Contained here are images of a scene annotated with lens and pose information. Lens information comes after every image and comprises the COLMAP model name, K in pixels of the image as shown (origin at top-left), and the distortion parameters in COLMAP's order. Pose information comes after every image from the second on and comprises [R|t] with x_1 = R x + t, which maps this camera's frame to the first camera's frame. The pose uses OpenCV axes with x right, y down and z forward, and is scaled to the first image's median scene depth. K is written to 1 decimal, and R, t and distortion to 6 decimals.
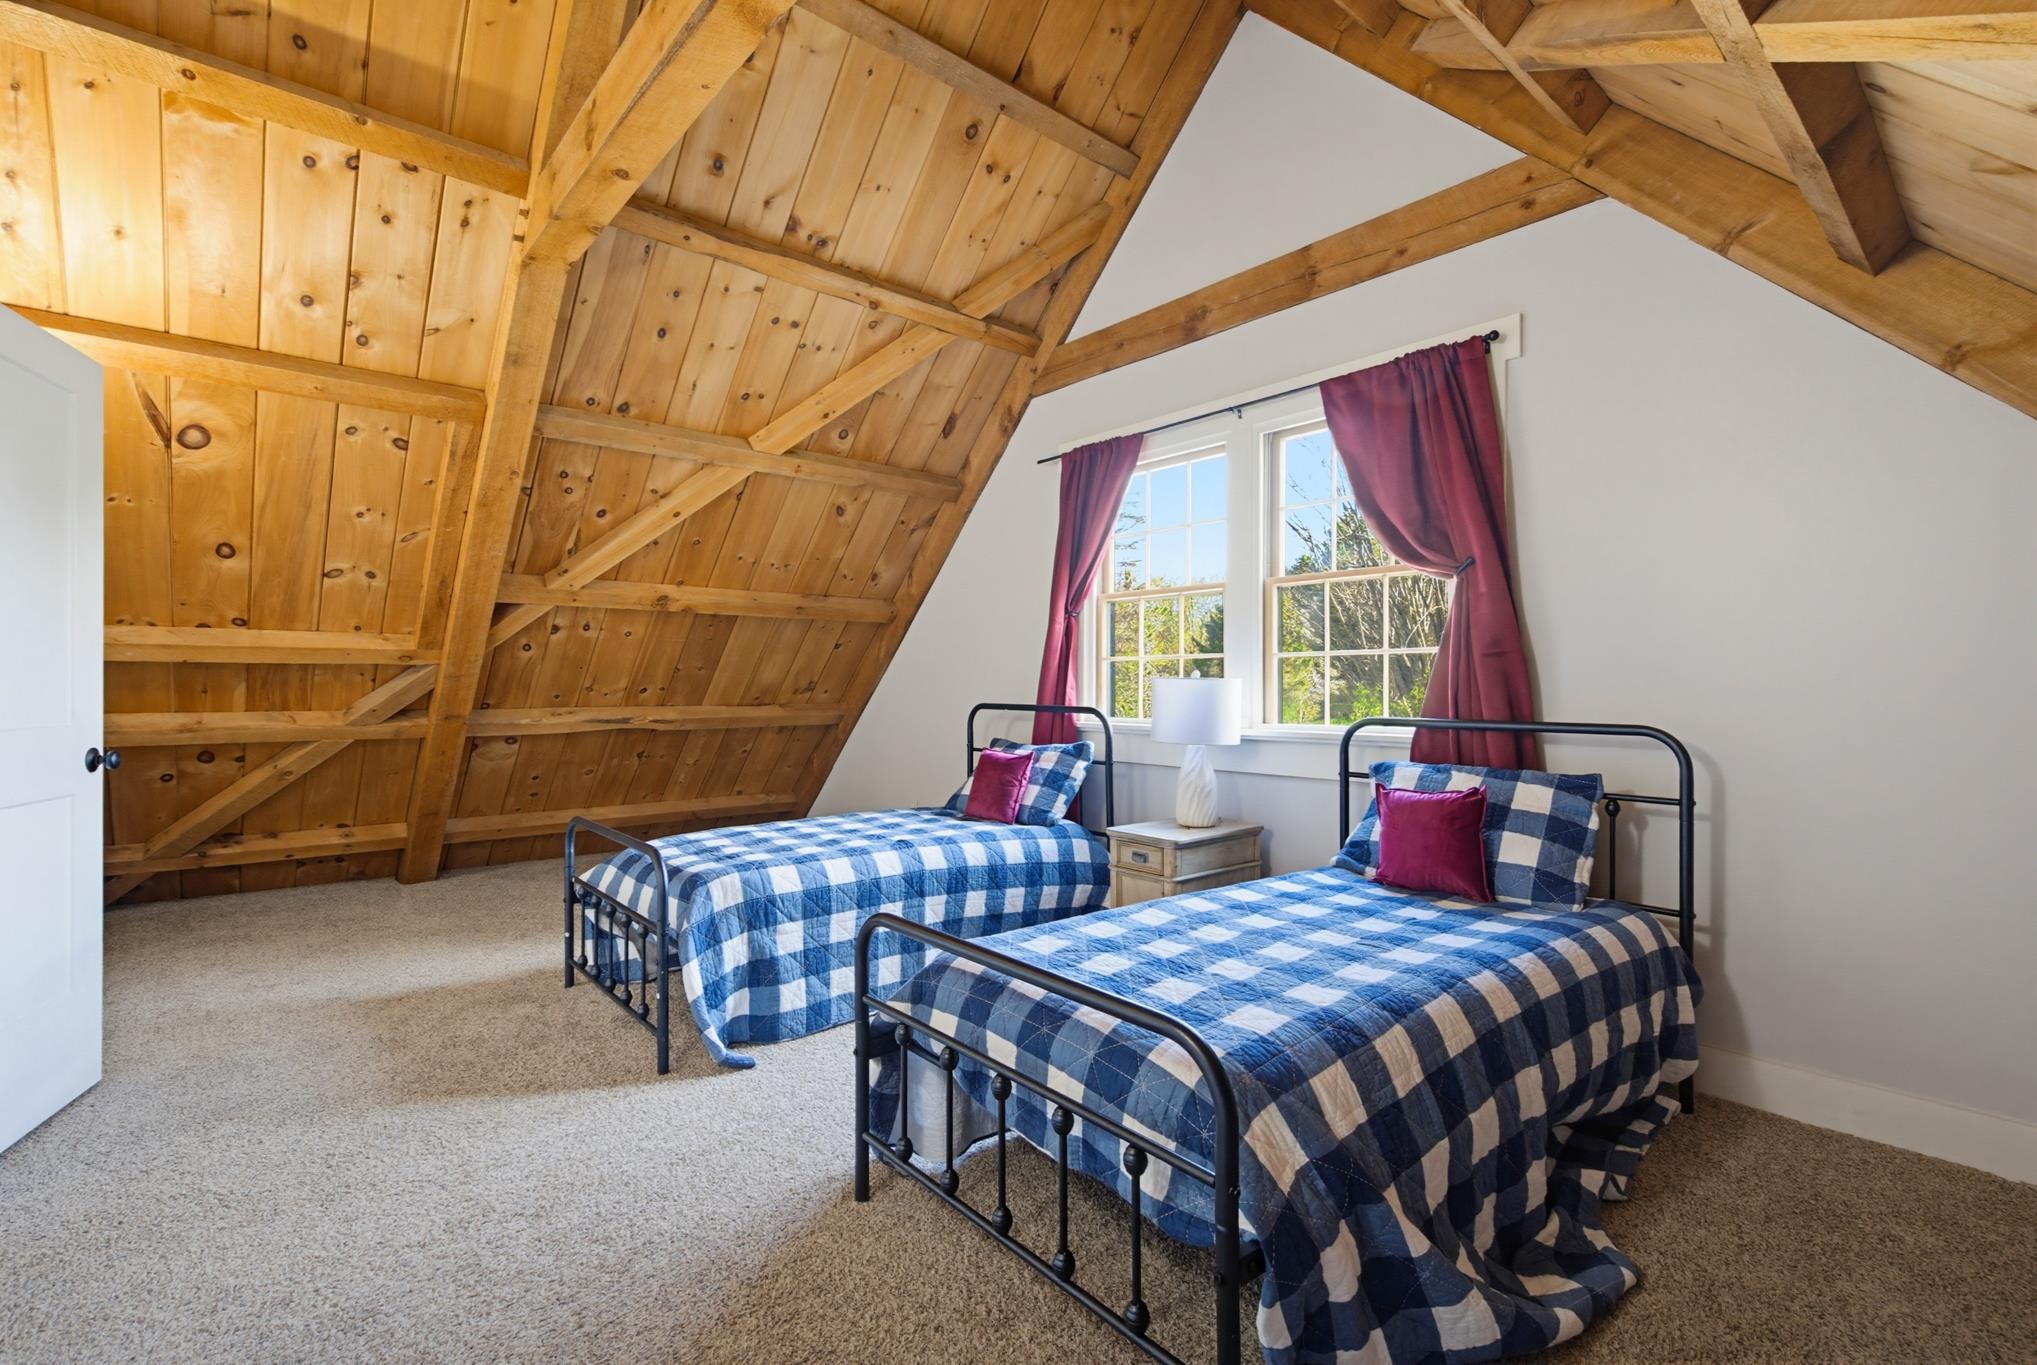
lens RADIAL K [[930.1, 0, 1072.6], [0, 930.1, 687.5], [0, 0, 1]] dist [0.008871, -0.004790]
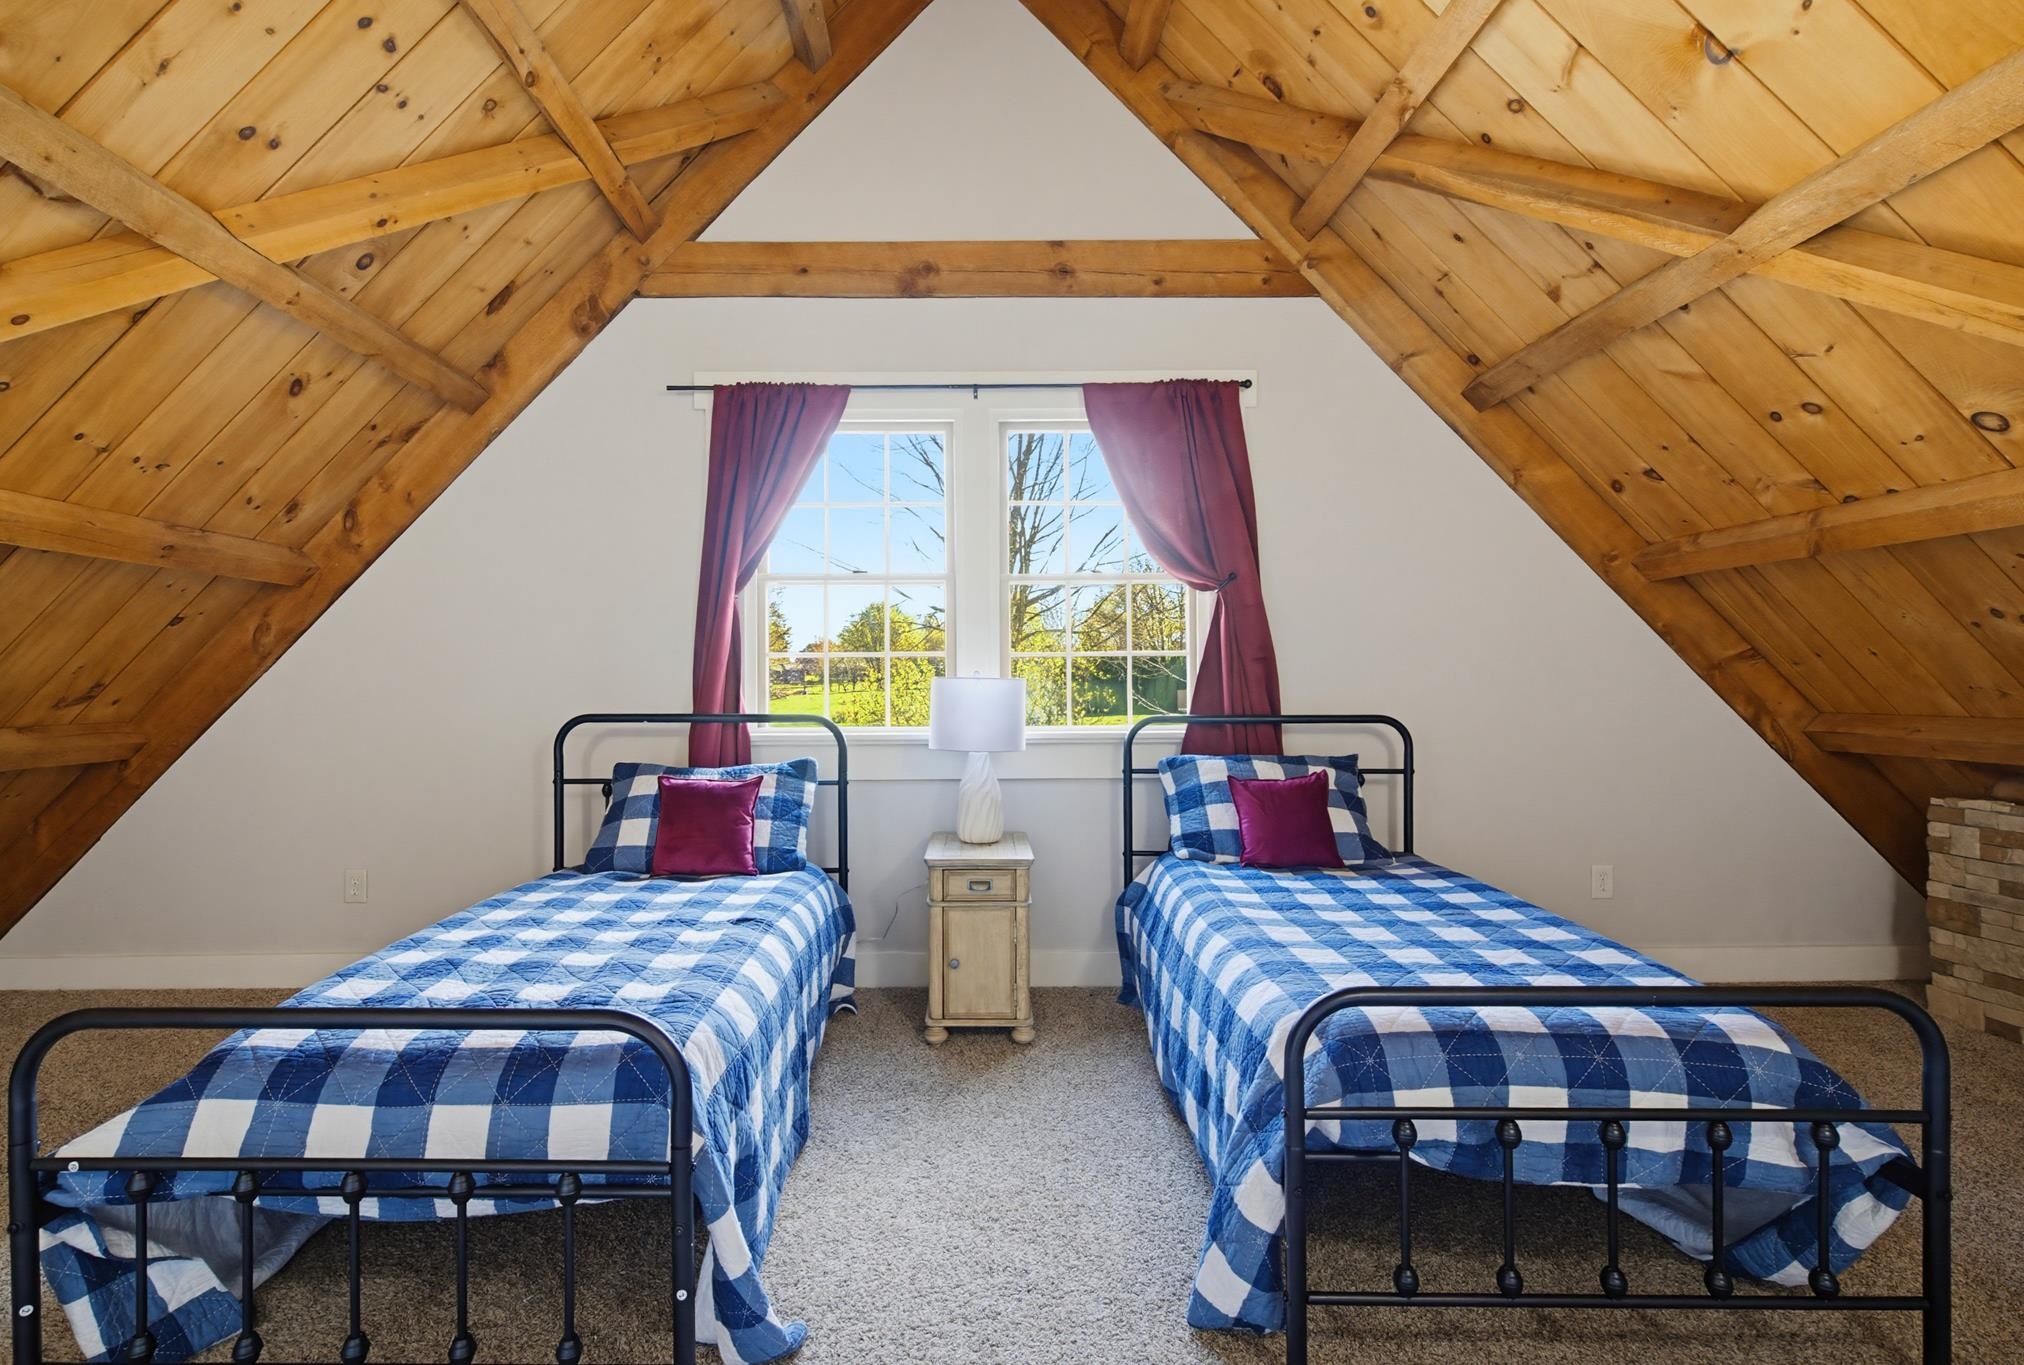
lens RADIAL K [[924.2, 0, 972.2], [0, 924.2, 693.5], [0, 0, 1]] dist [0.008871, -0.004790]
pose [[0.667275, -0.009841, 0.744747, -0.490939], [0.007389, 0.999951, 0.006593, -0.001044], [-0.744775, 0.001104, 0.667315, 0.372617]]
